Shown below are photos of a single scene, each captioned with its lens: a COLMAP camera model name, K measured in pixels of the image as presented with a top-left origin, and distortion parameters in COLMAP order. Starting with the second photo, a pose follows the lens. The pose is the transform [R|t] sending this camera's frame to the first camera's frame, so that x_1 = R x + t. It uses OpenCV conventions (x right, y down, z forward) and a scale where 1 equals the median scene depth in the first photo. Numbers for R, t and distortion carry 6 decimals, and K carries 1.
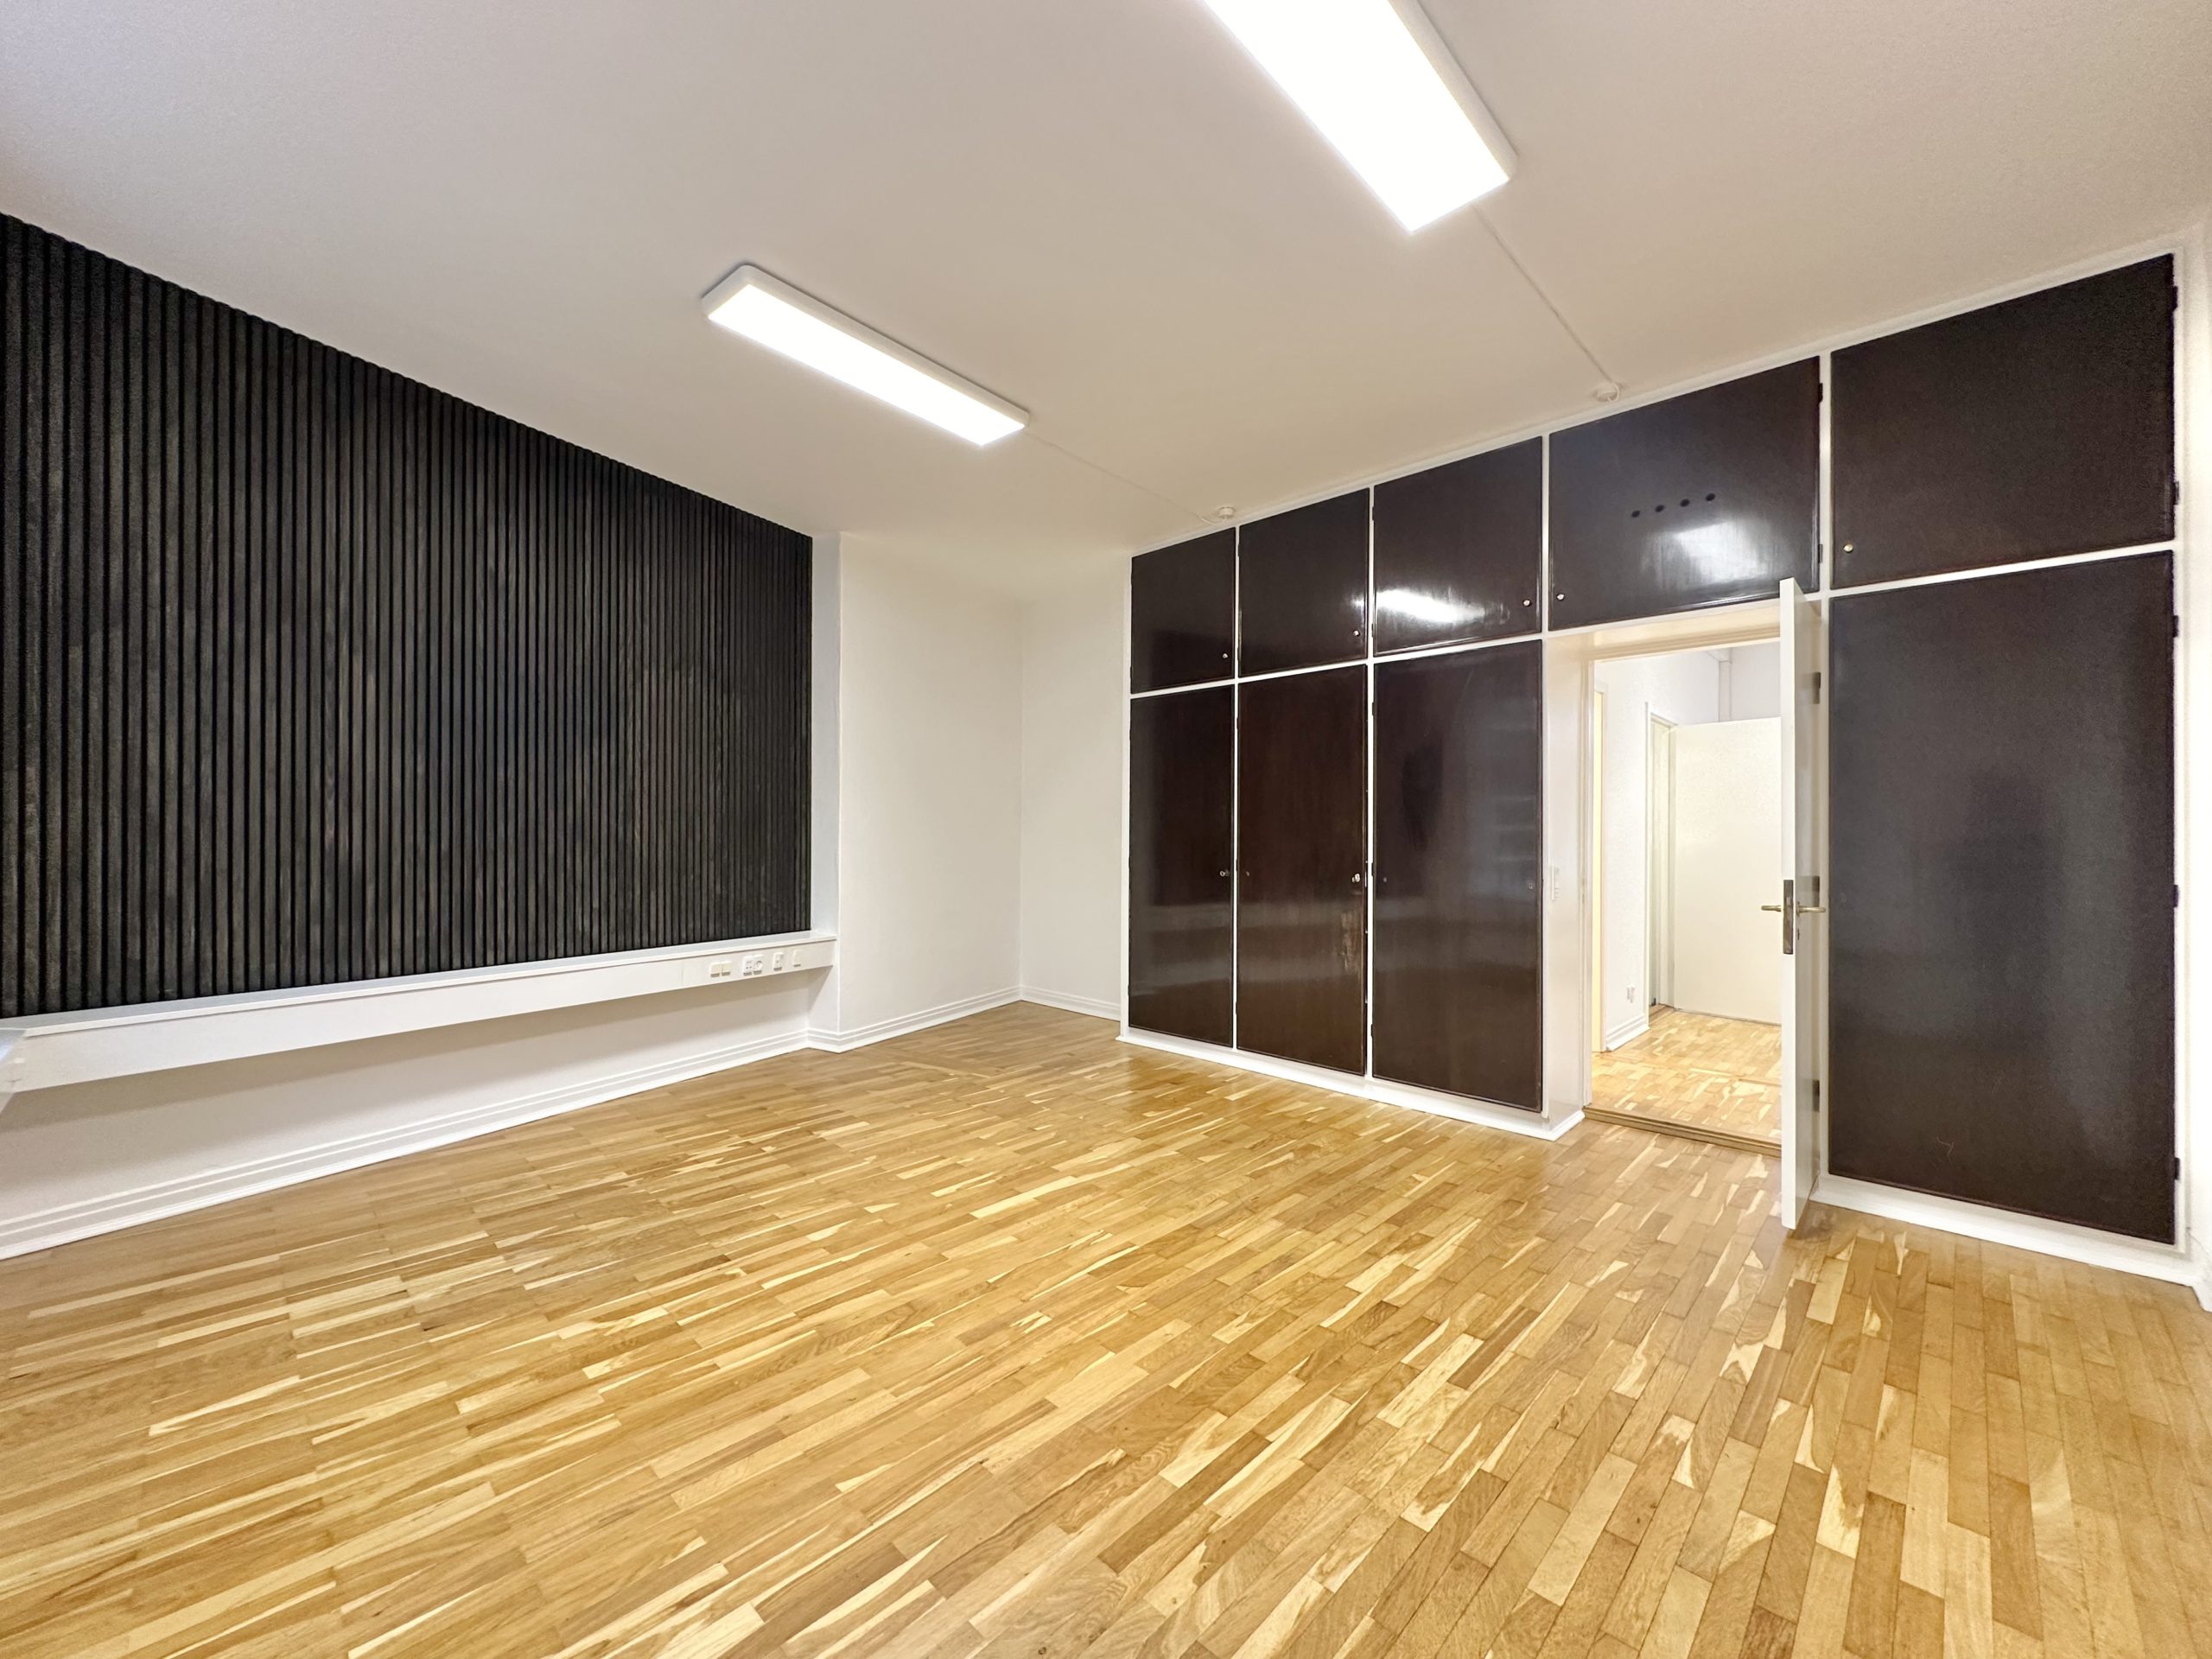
lens RADIAL K [[887.6, 0, 1106.0], [0, 887.6, 829.5], [0, 0, 1]] dist [0.000217, 0.000280]
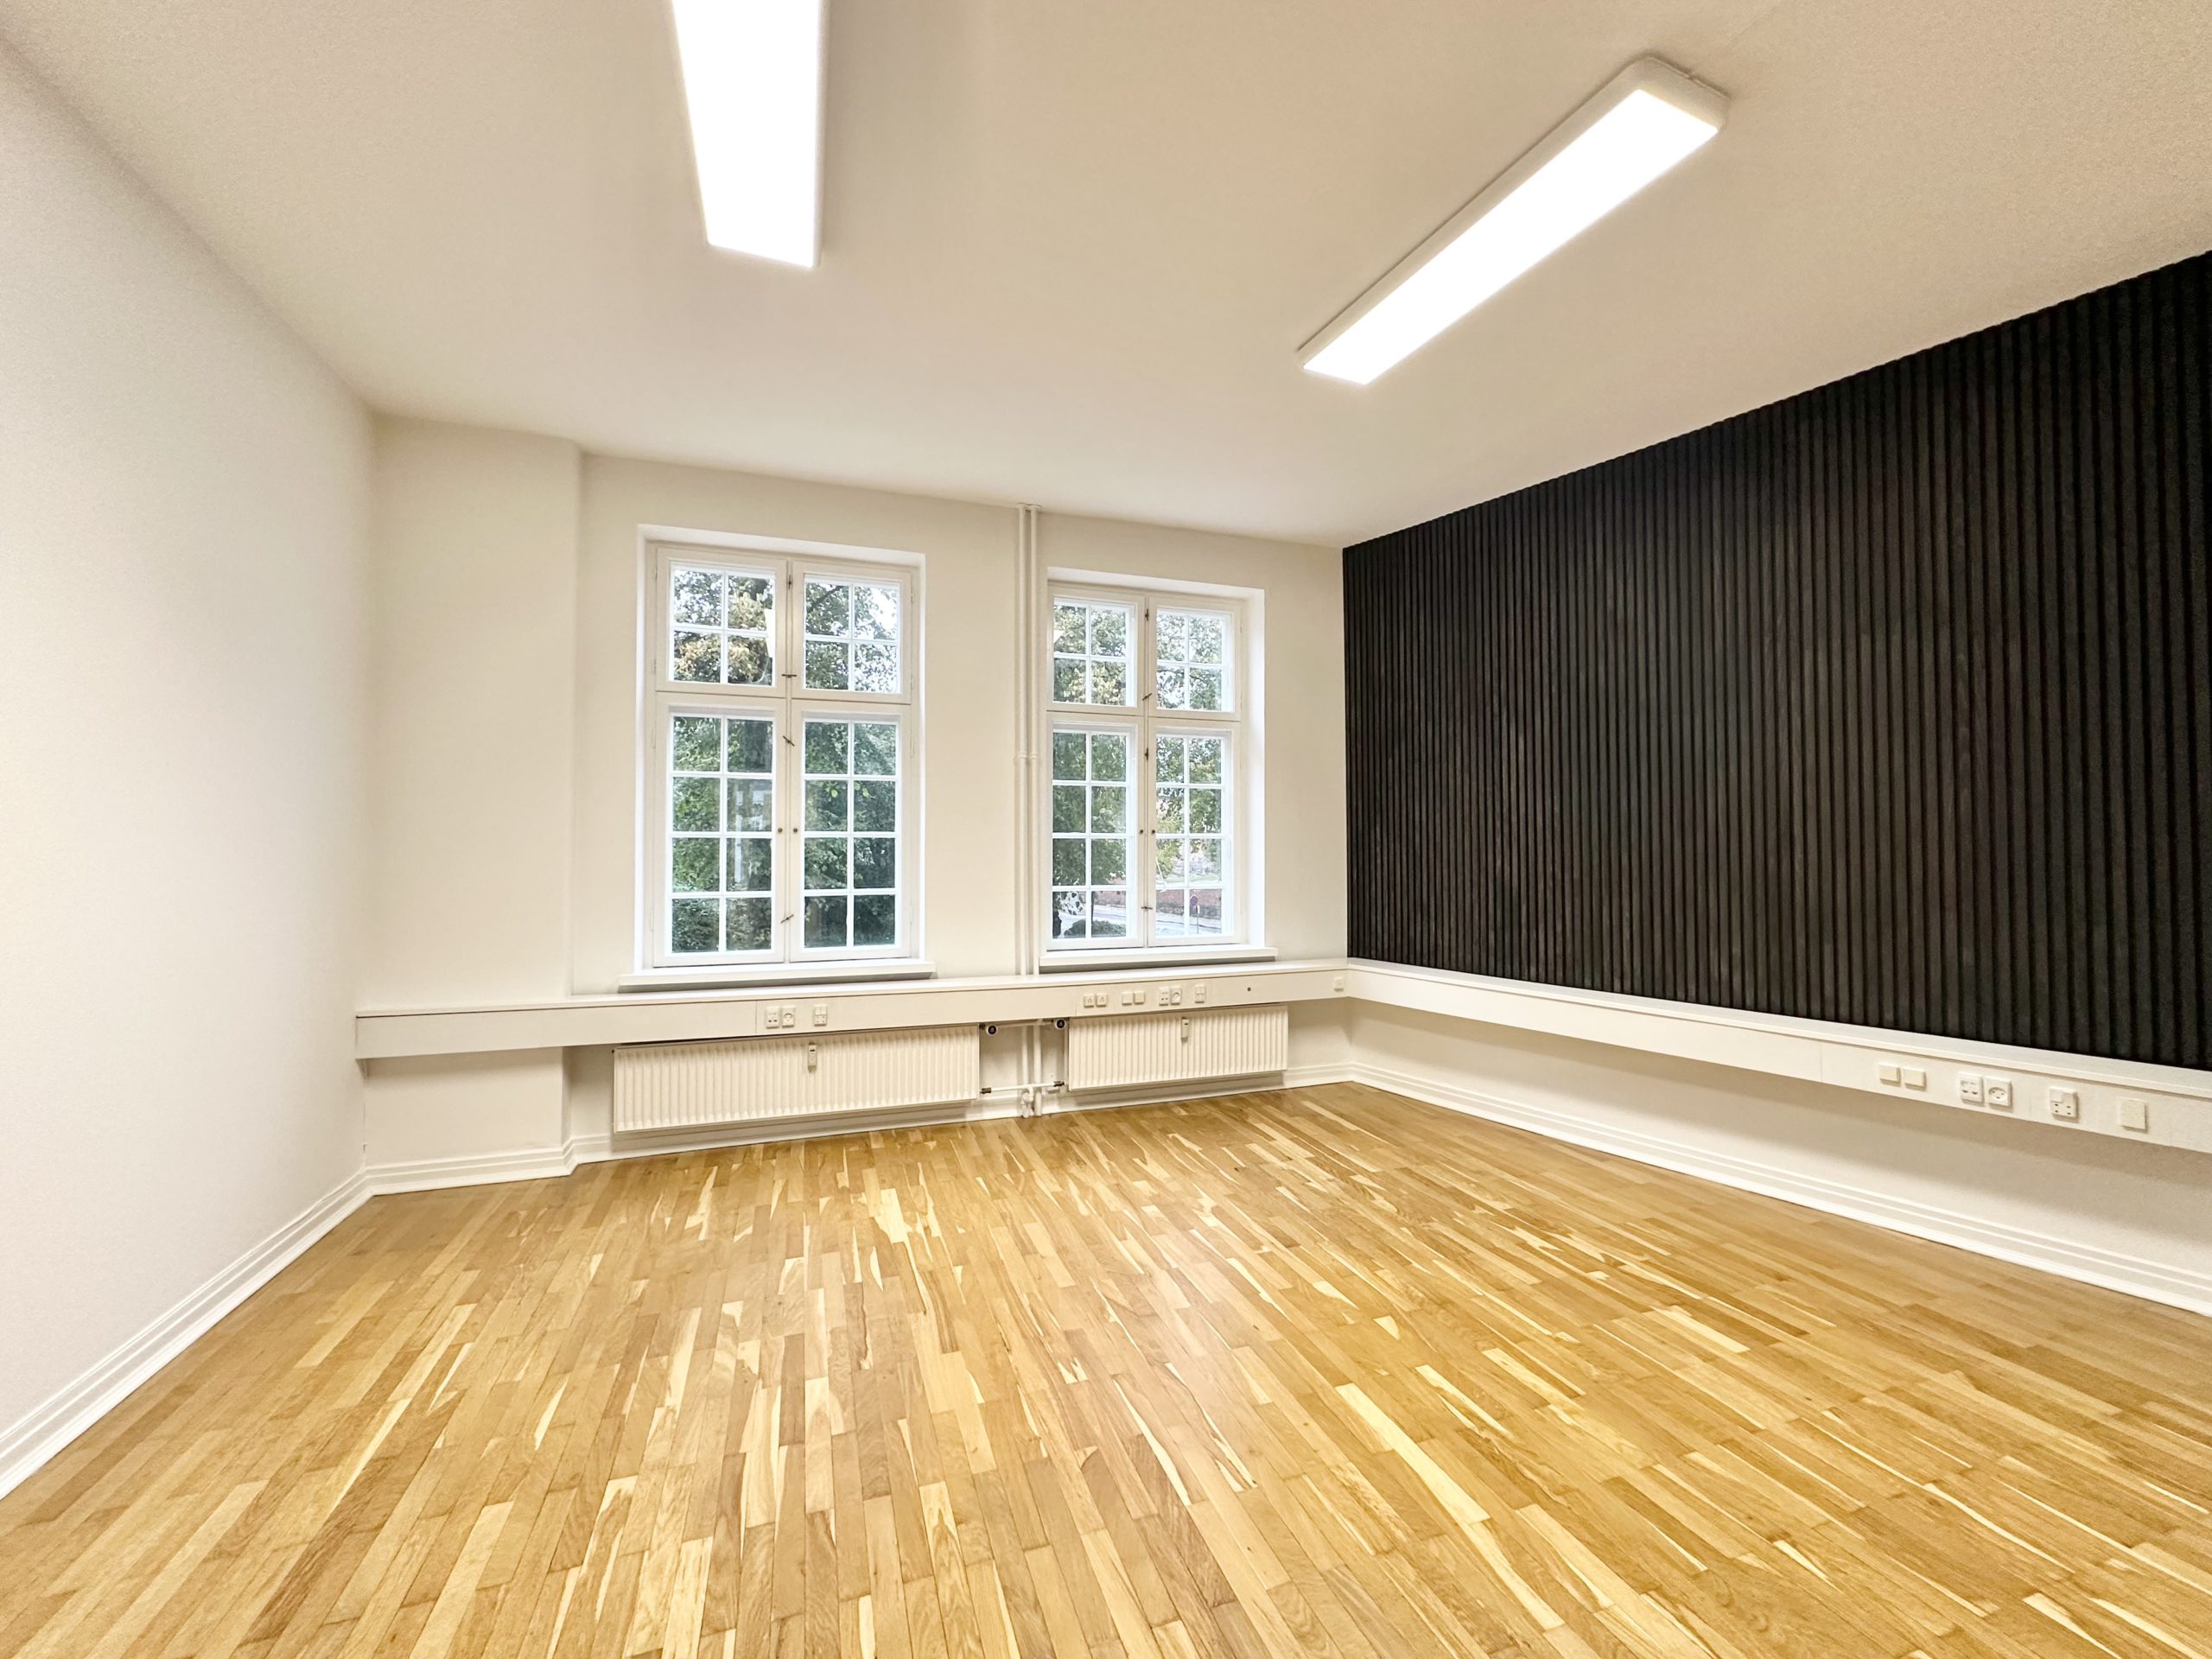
lens RADIAL K [[899.7, 0, 1115.4], [0, 899.7, 838.2], [0, 0, 1]] dist [0.000756, 0.000028]
pose [[-0.457119, -0.015189, -0.889276, 0.688222], [0.007102, 0.999760, -0.020726, -0.011551], [0.889377, -0.015790, -0.456901, 1.314798]]
